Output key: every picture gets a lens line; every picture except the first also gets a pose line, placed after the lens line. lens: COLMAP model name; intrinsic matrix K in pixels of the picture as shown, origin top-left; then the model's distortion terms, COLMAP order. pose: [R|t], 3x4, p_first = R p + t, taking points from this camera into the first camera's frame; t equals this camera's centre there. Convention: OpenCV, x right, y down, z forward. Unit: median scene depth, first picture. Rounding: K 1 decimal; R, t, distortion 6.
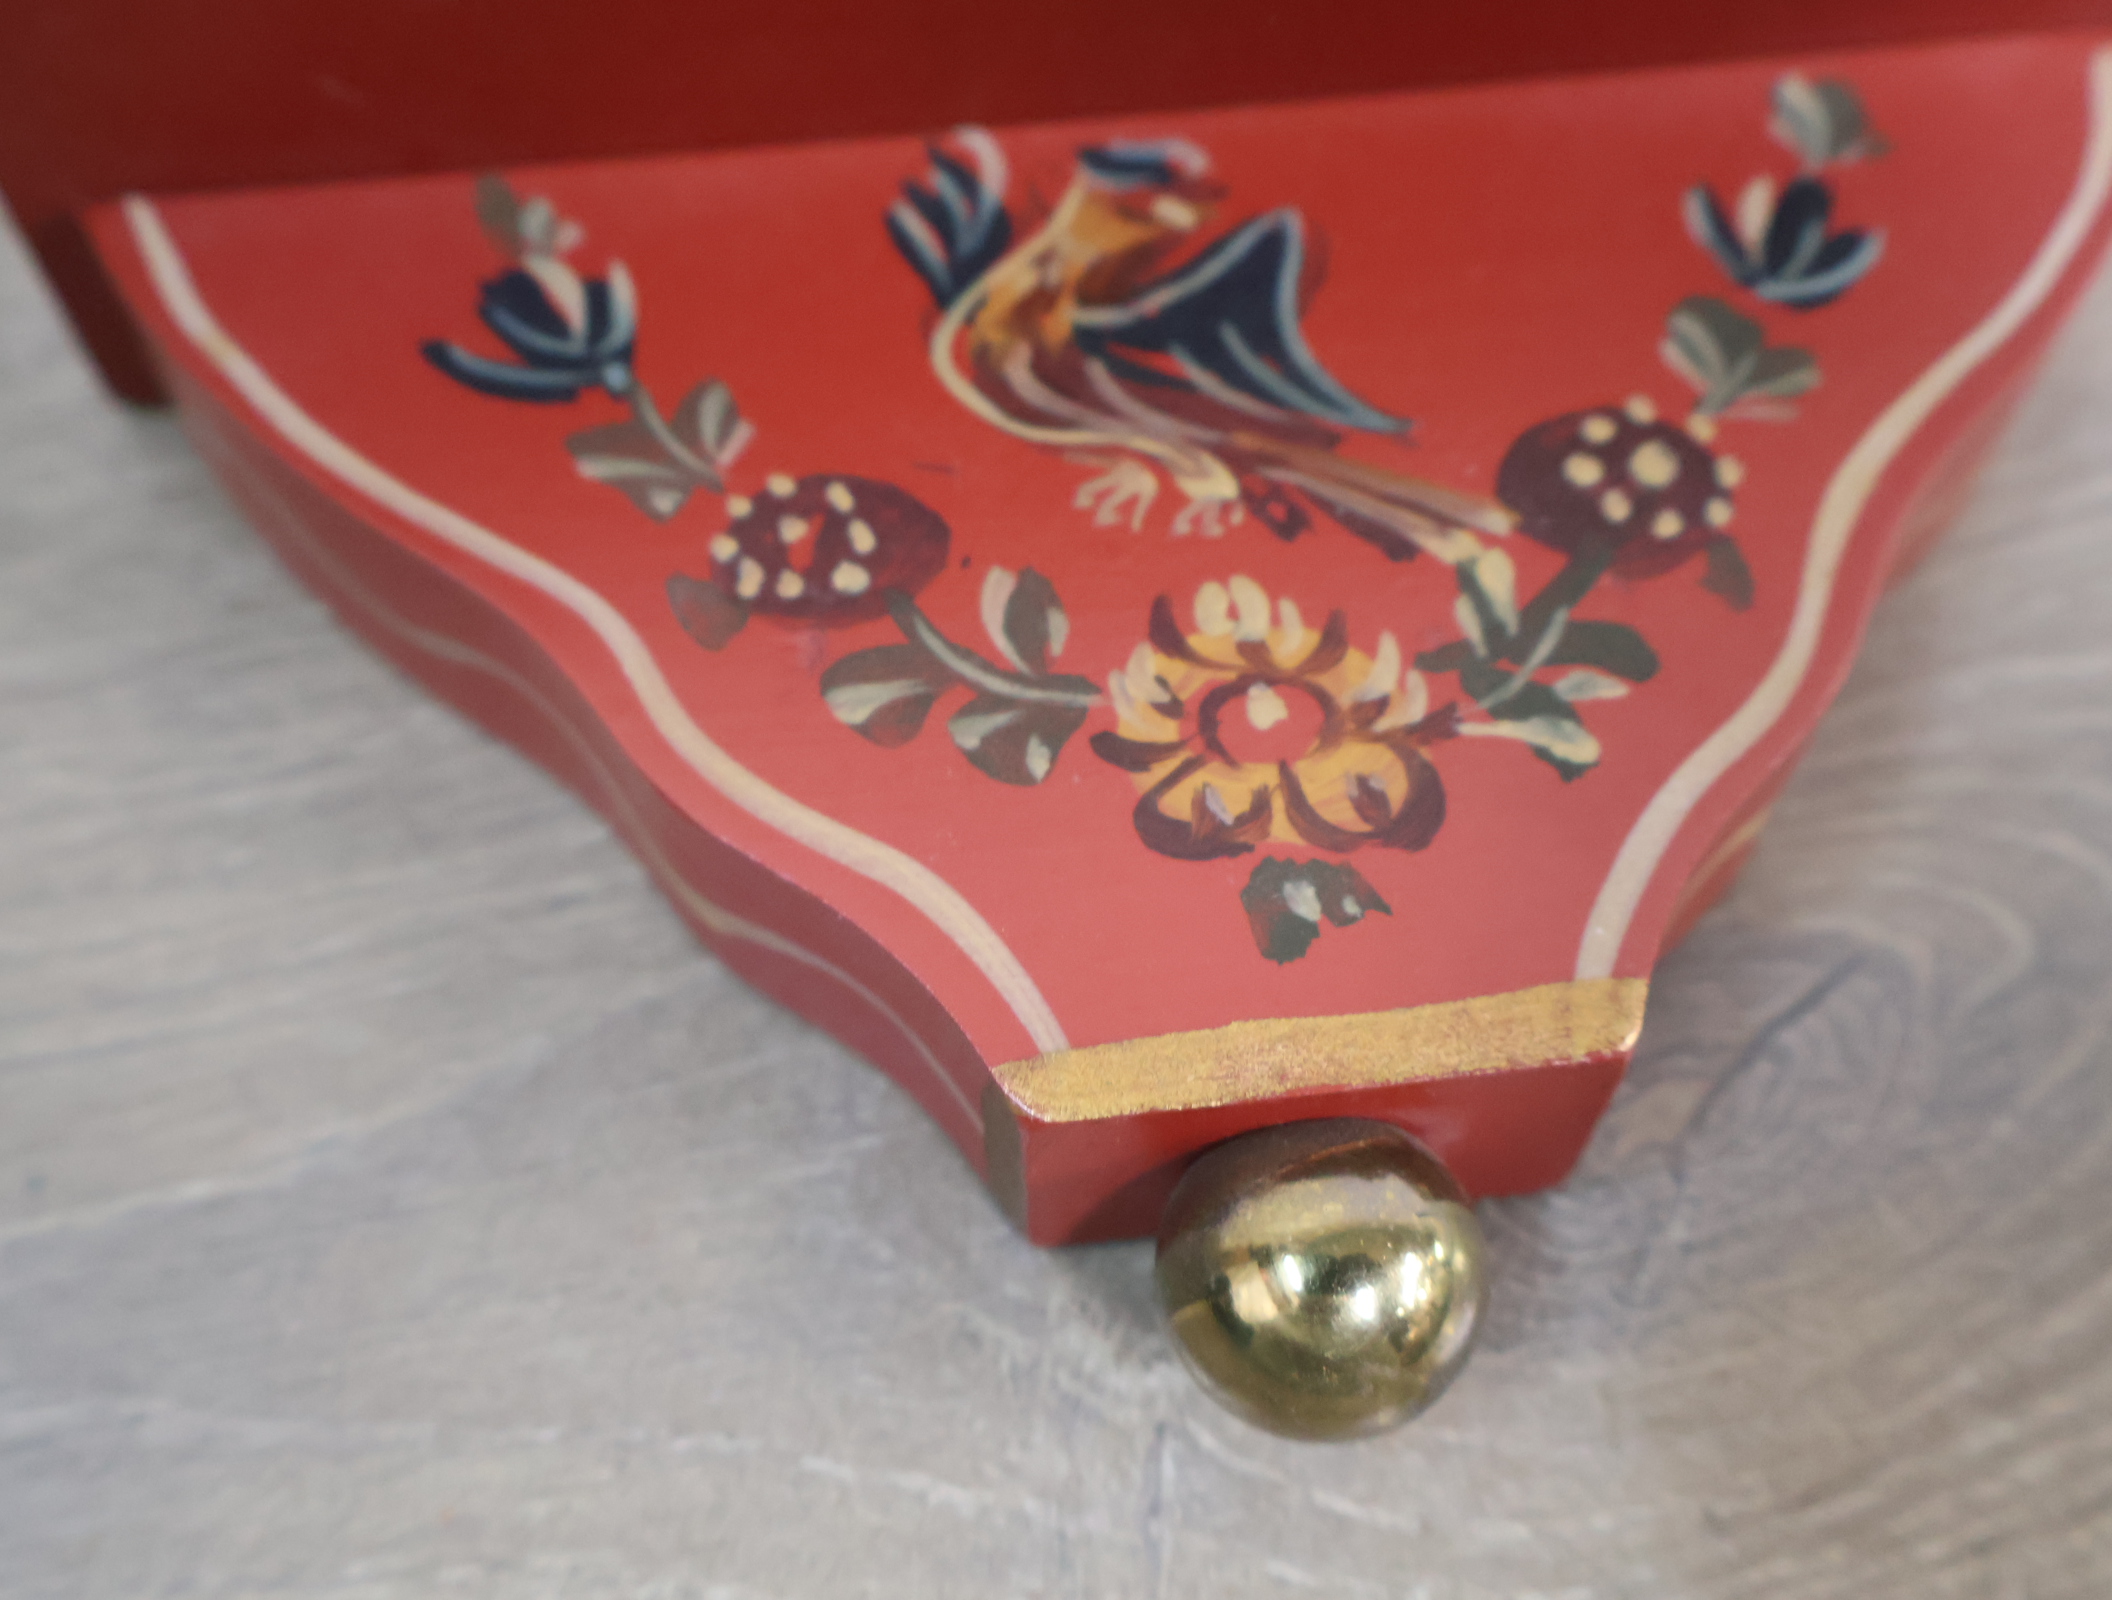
lens RADIAL K [[2290.2, 0, 1048.8], [0, 2290.2, 824.0], [0, 0, 1]] dist [0.027954, -0.024381]
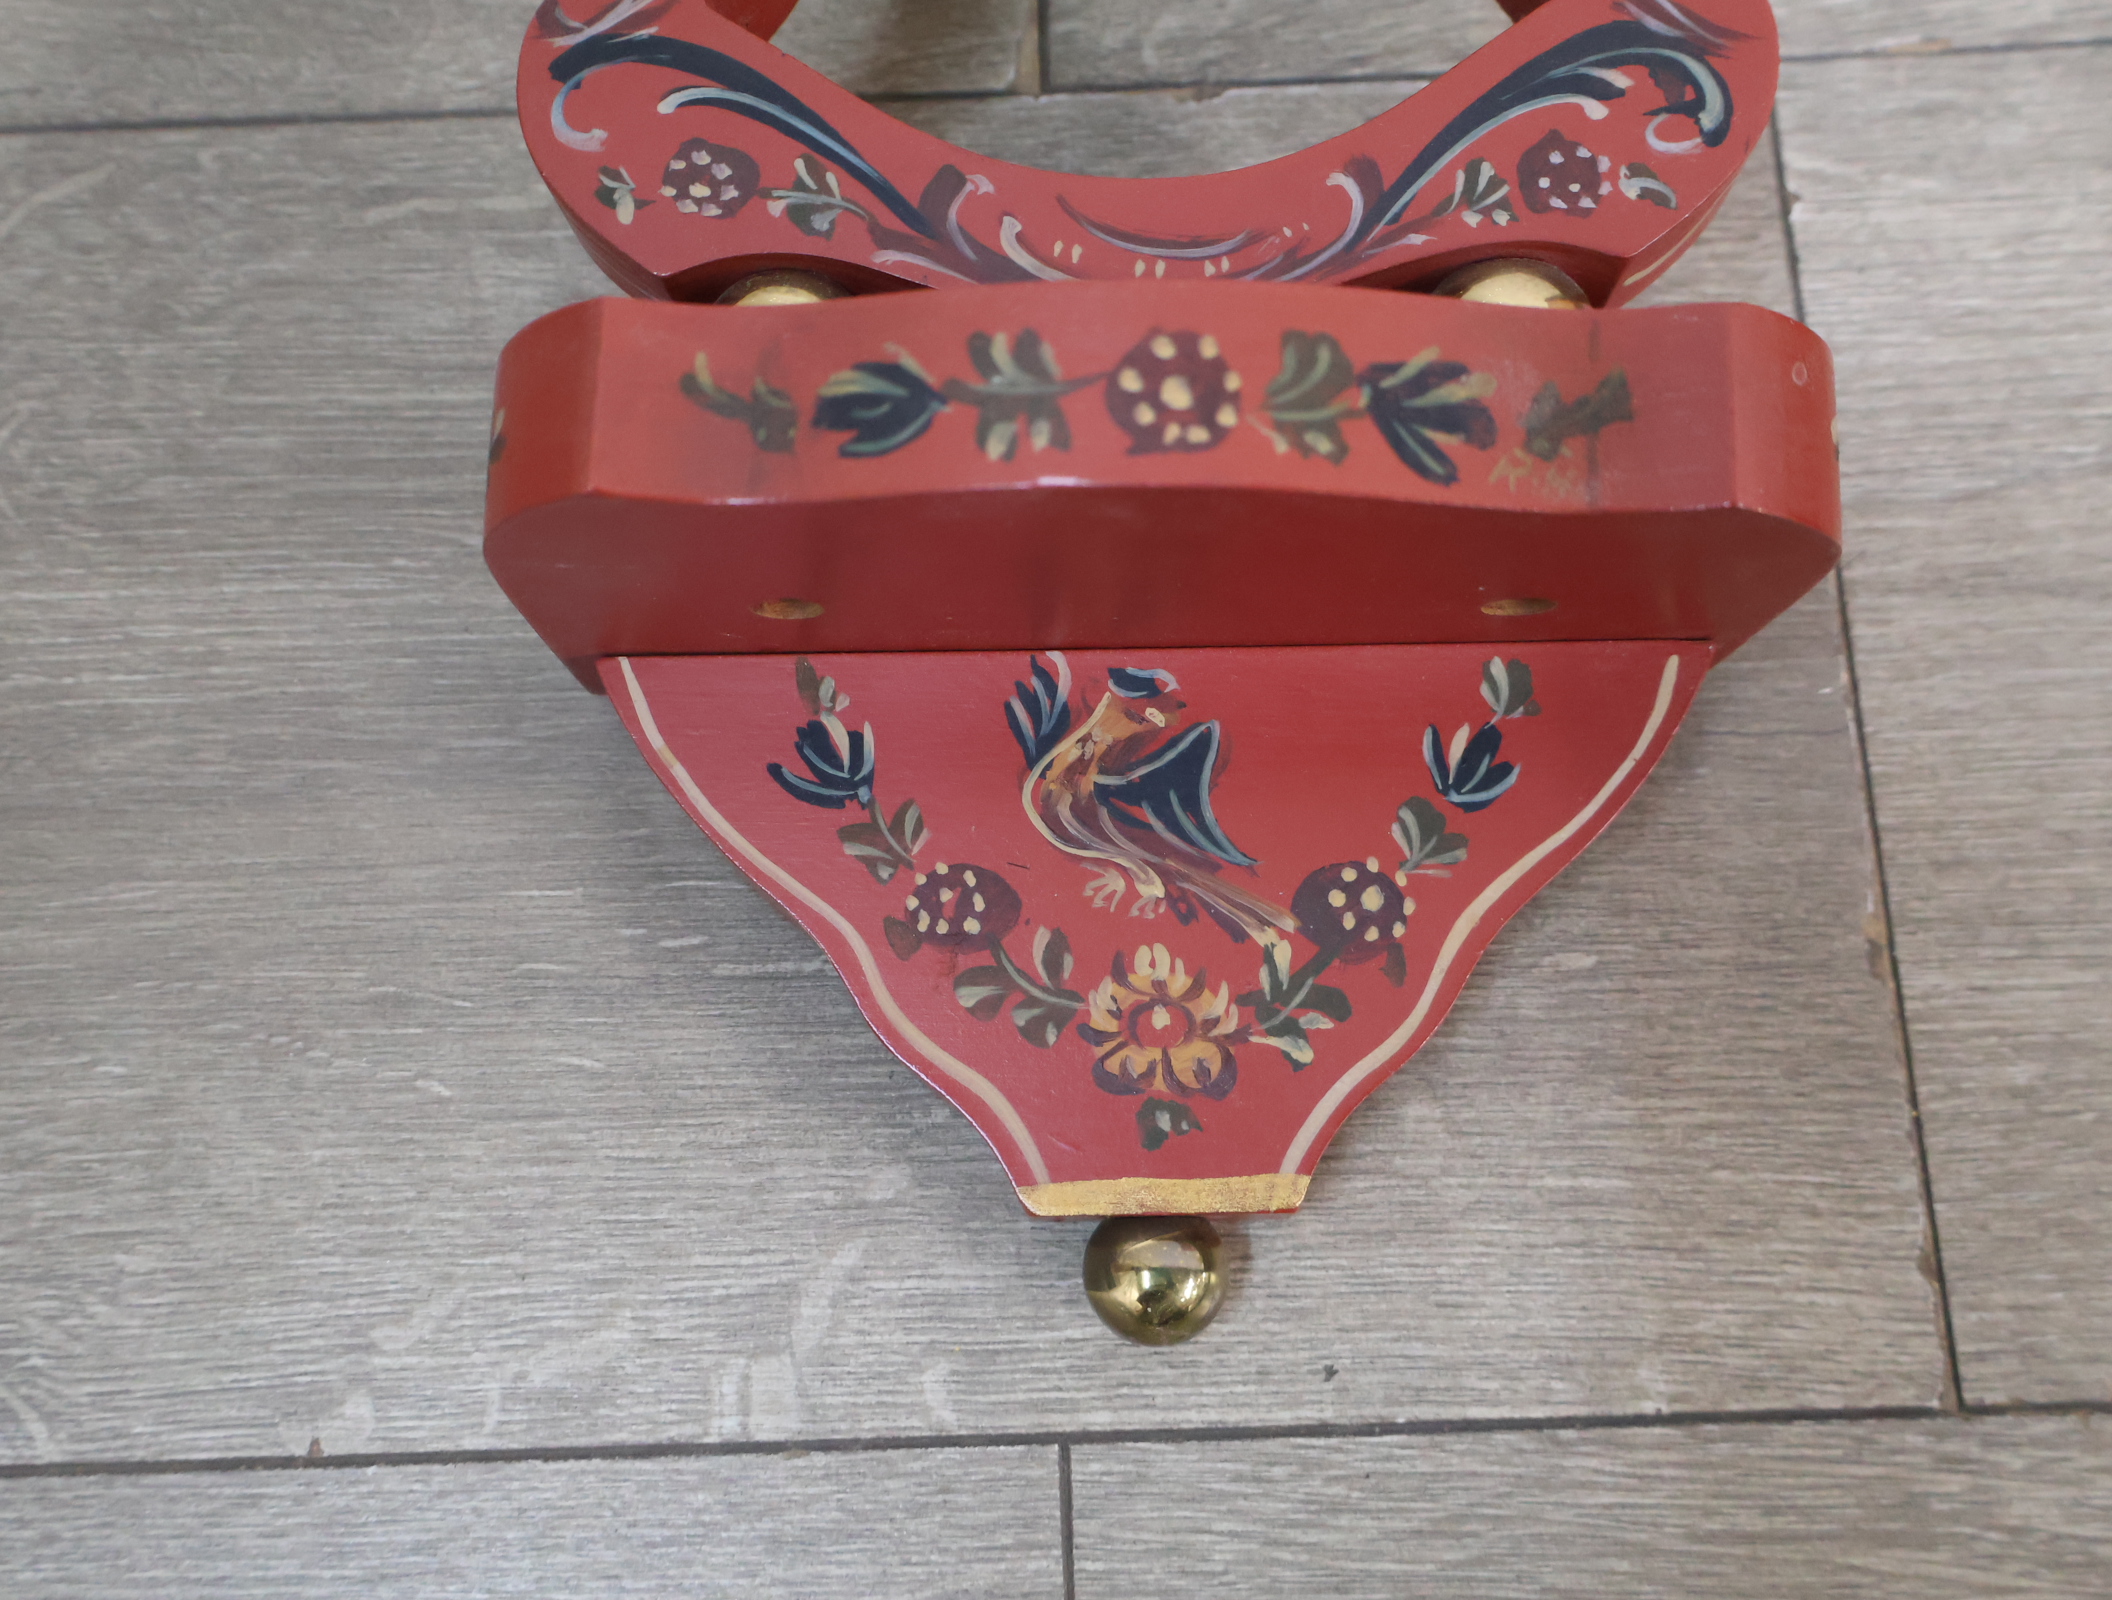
lens RADIAL K [[2290.2, 0, 1048.8], [0, 2290.2, 824.0], [0, 0, 1]] dist [0.027954, -0.024381]
pose [[0.994067, 0.098140, -0.046887, 0.070657], [-0.079735, 0.950745, 0.299543, -0.815814], [0.073974, -0.294027, 0.952930, -0.937510]]
